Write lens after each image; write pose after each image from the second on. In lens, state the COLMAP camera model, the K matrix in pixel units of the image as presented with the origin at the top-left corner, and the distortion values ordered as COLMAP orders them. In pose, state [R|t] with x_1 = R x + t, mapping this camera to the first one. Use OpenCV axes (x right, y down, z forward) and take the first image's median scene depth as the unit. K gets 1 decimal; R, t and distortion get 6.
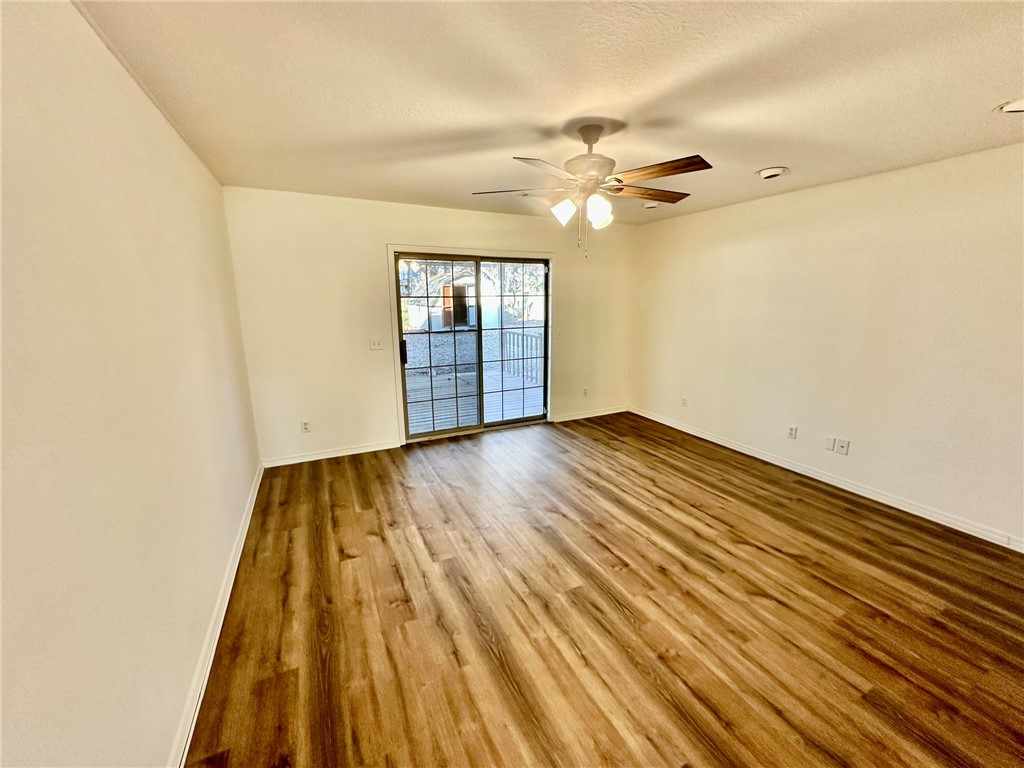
lens RADIAL K [[405.5, 0, 511.7], [0, 405.5, 382.4], [0, 0, 1]] dist [0.000325, 0.000003]
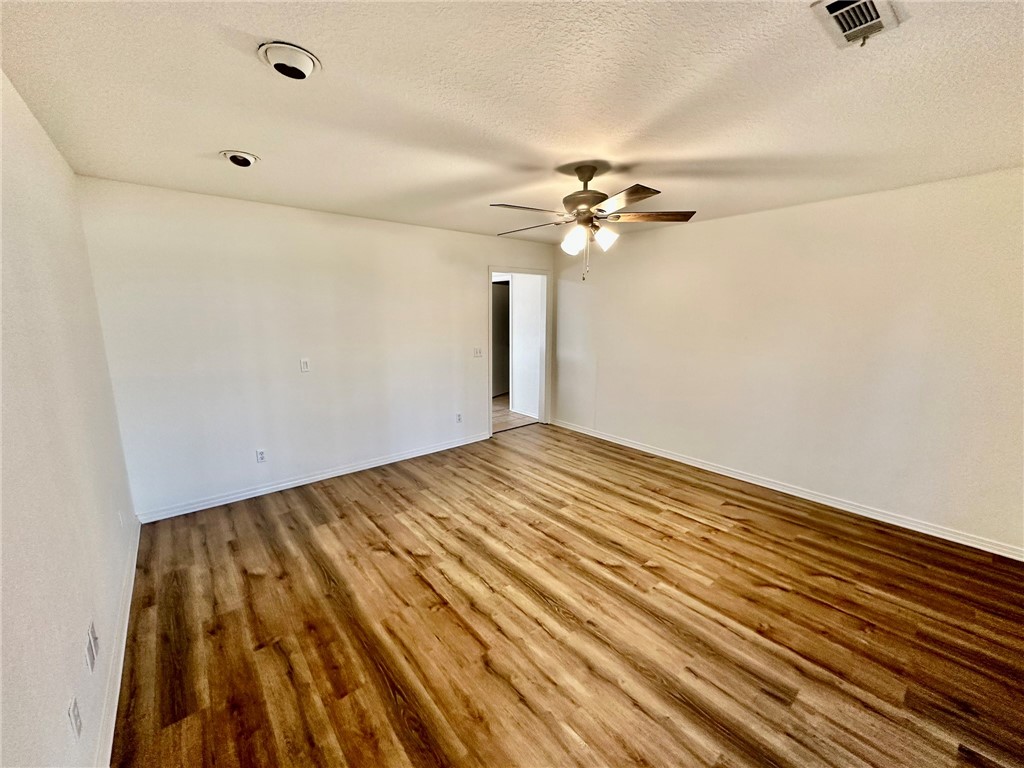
lens RADIAL K [[405.5, 0, 511.7], [0, 405.5, 382.4], [0, 0, 1]] dist [0.000325, 0.000003]
pose [[-0.970084, 0.043701, -0.238804, 0.590140], [-0.049511, 0.927378, 0.370835, -0.403732], [0.237667, 0.371565, -0.897471, 1.855164]]
